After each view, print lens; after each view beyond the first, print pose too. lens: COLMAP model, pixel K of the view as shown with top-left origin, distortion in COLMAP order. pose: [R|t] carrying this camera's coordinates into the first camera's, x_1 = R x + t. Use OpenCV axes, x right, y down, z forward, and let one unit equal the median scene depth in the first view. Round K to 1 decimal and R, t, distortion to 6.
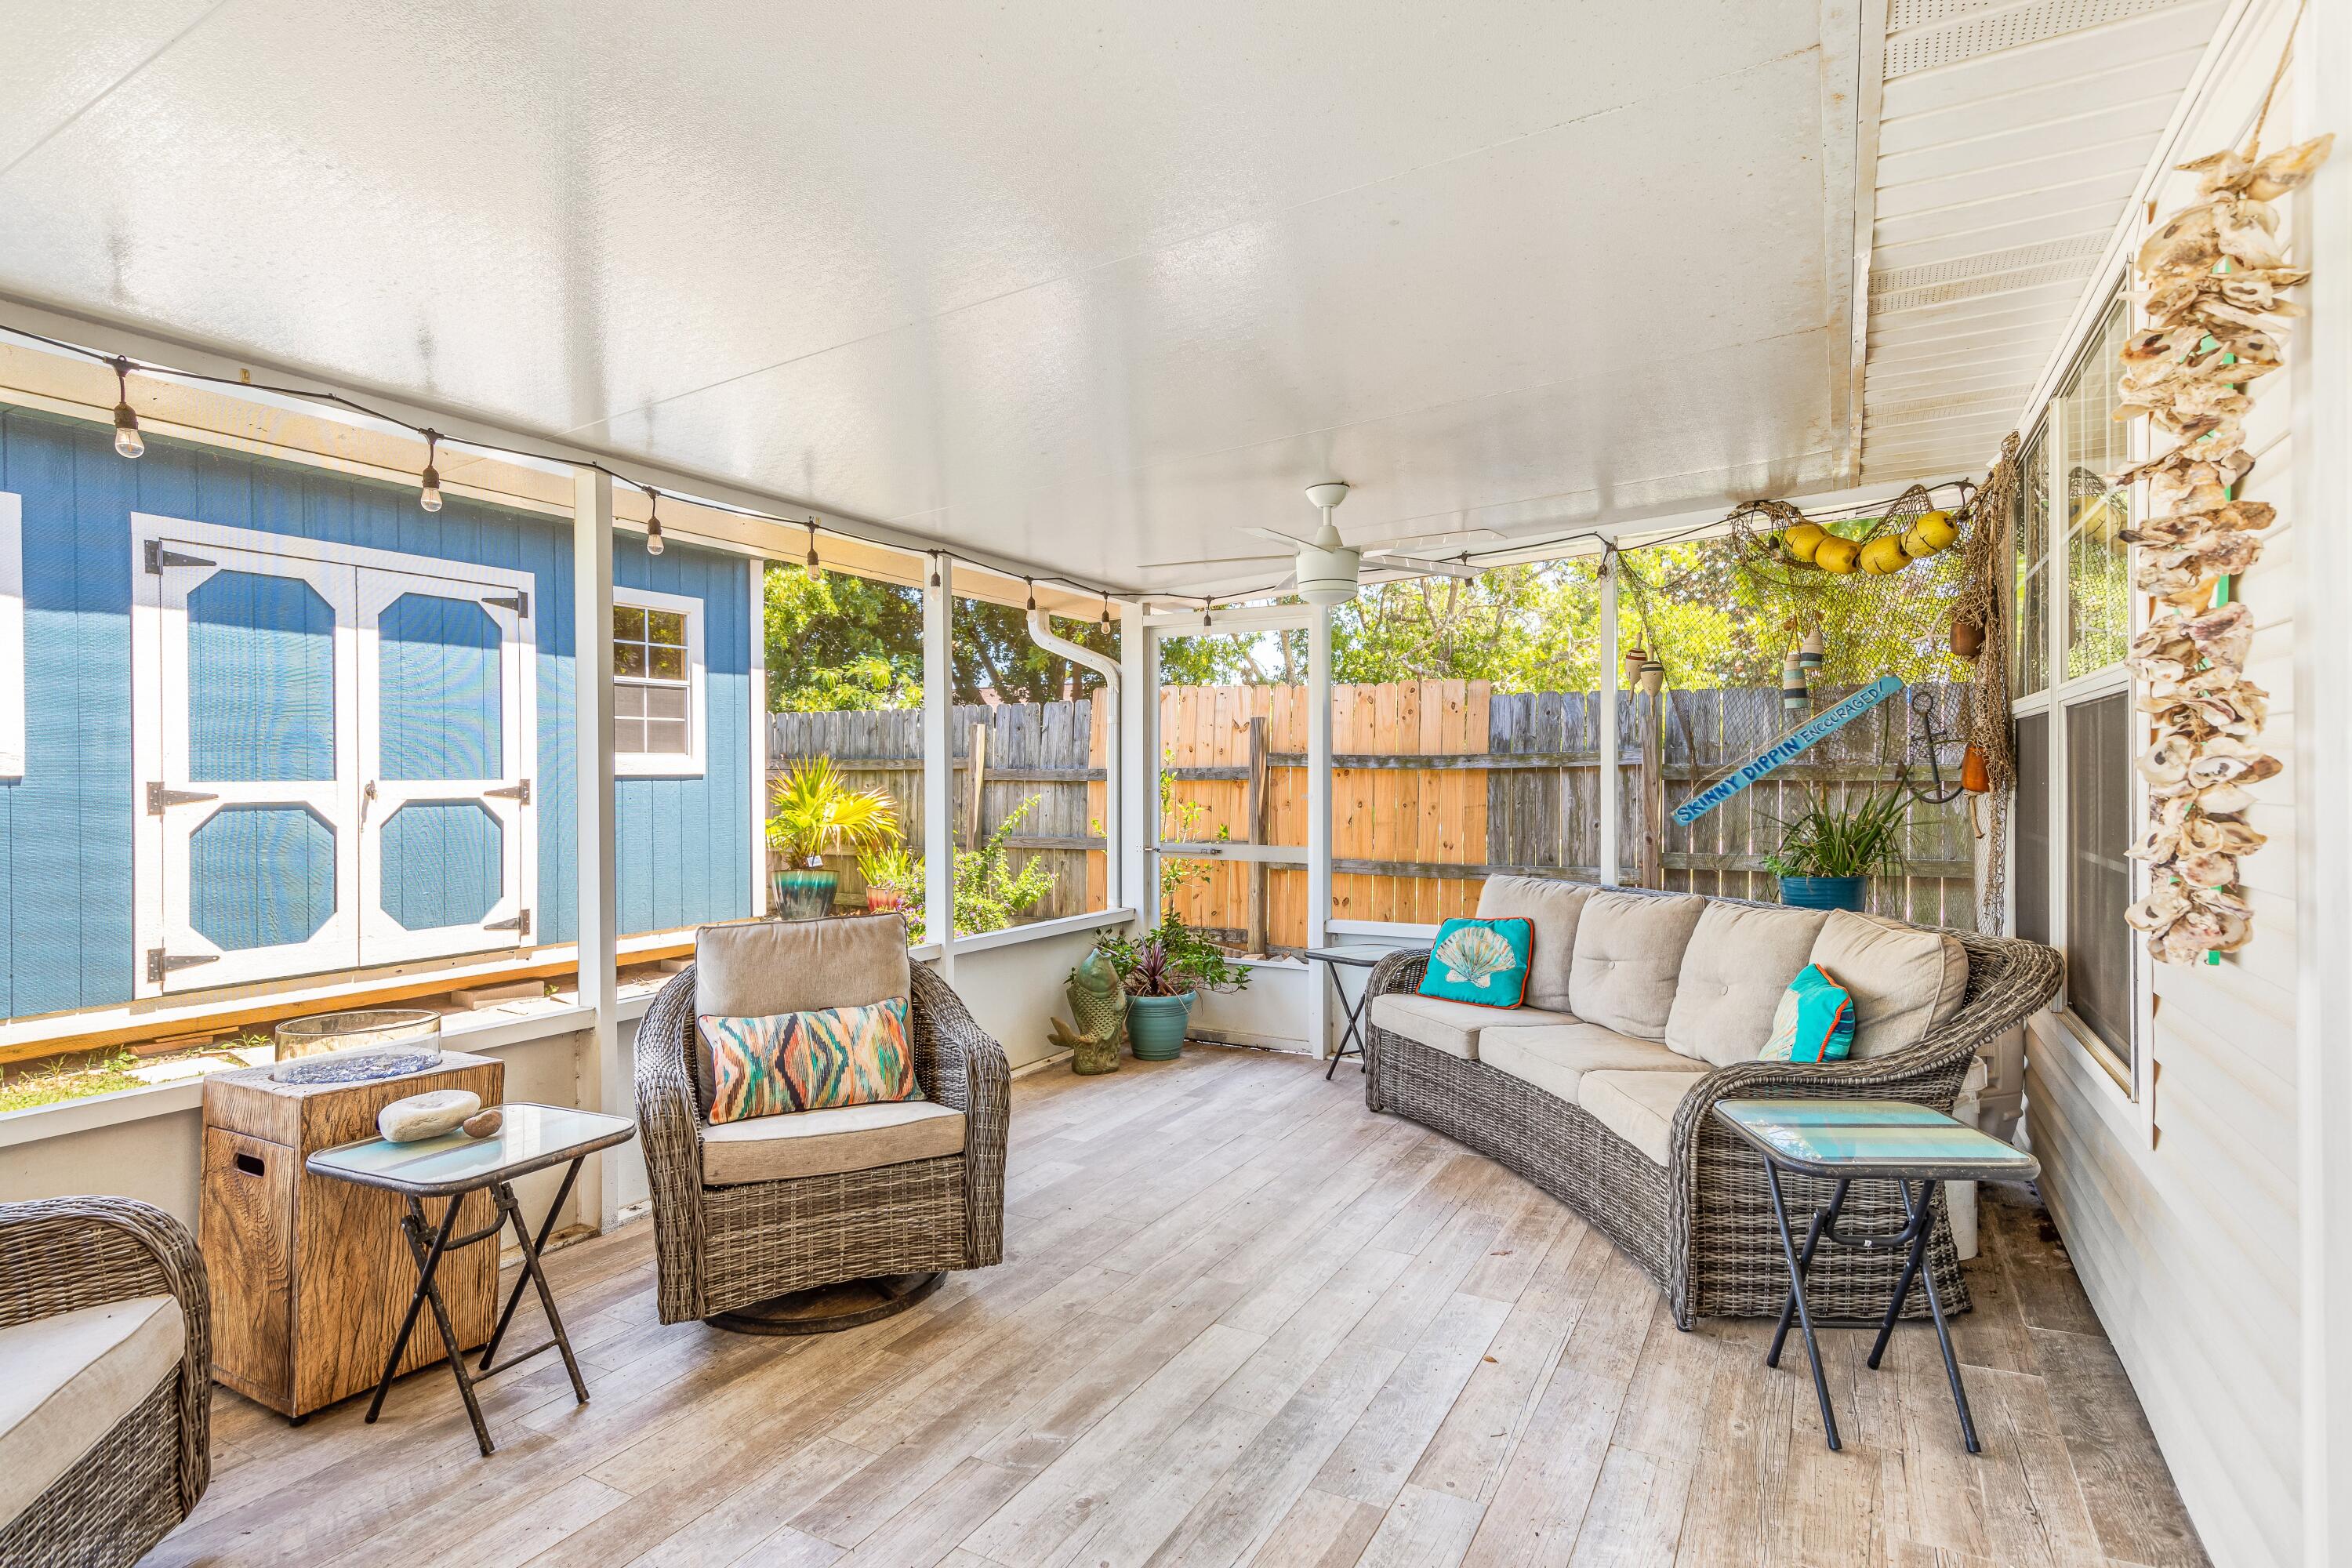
lens RADIAL K [[1181.8, 0, 1174.4], [0, 1181.8, 785.8], [0, 0, 1]] dist [0.002723, -0.000029]
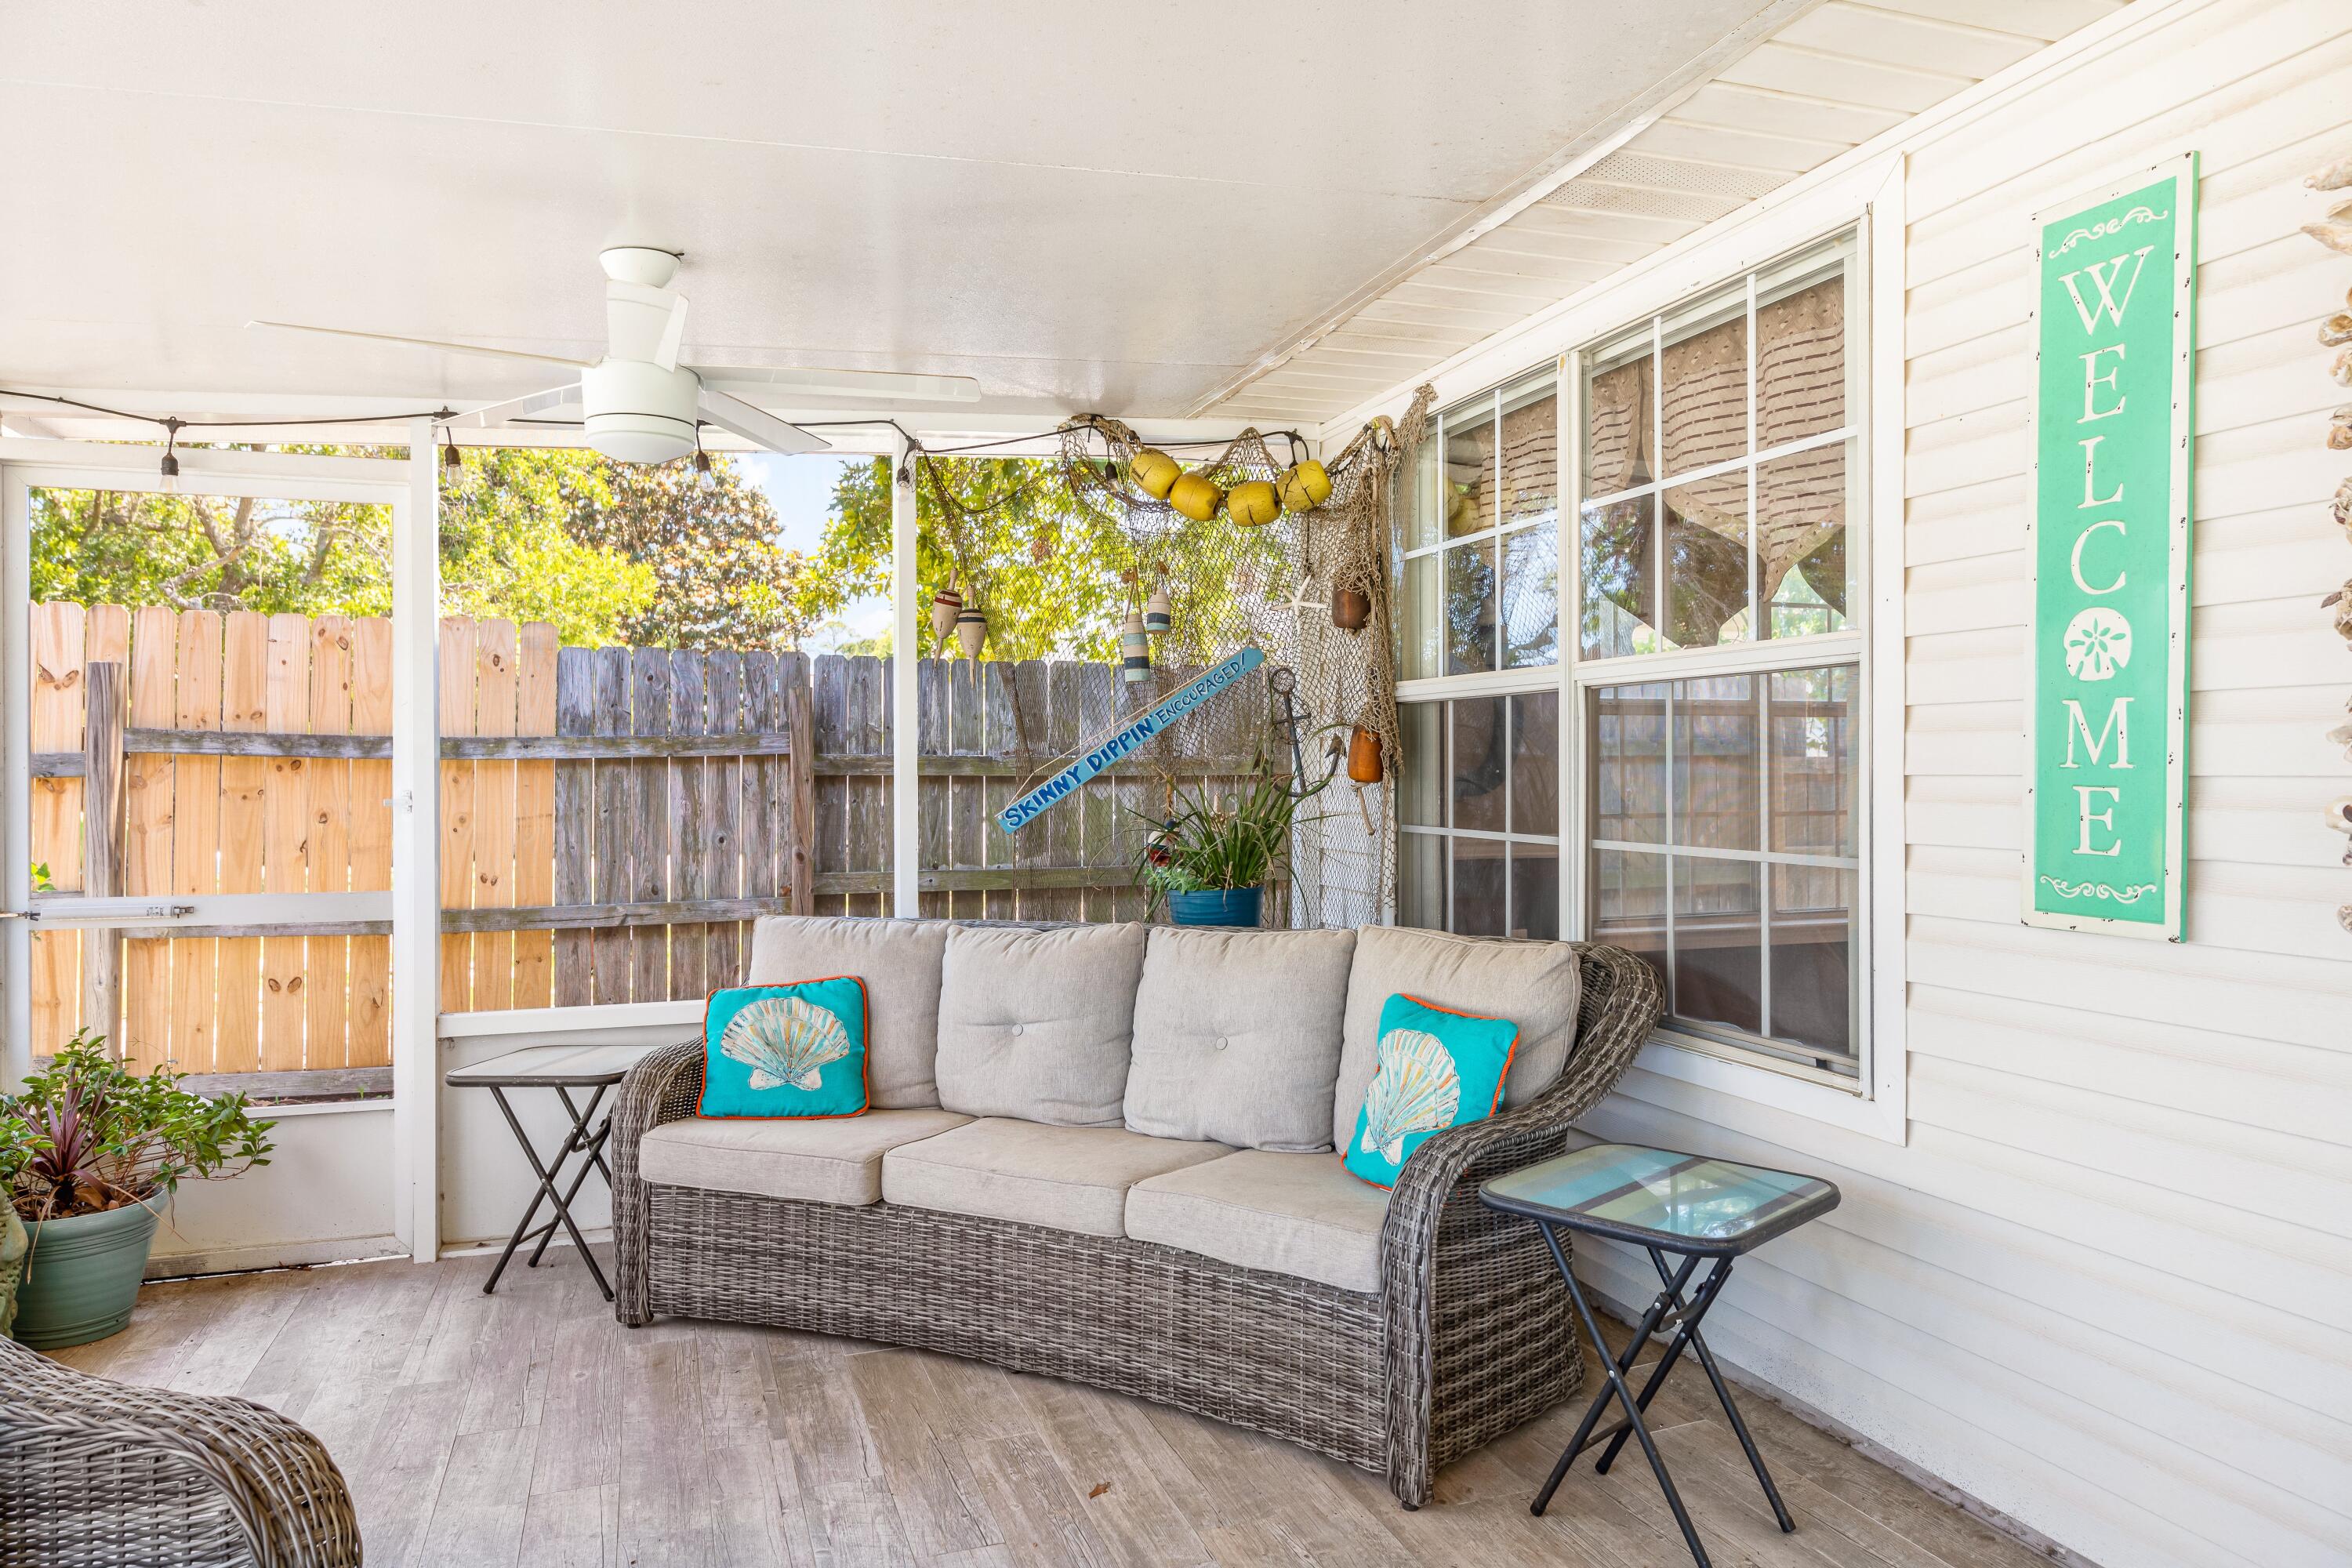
lens RADIAL K [[1534.8, 0, 1176.1], [0, 1534.8, 774.5], [0, 0, 1]] dist [0.003310, -0.002169]
pose [[0.666462, 0.000971, 0.745538, -0.214387], [0.008172, 0.999930, -0.008607, 0.006310], [-0.745494, 0.011829, 0.666407, 0.265477]]
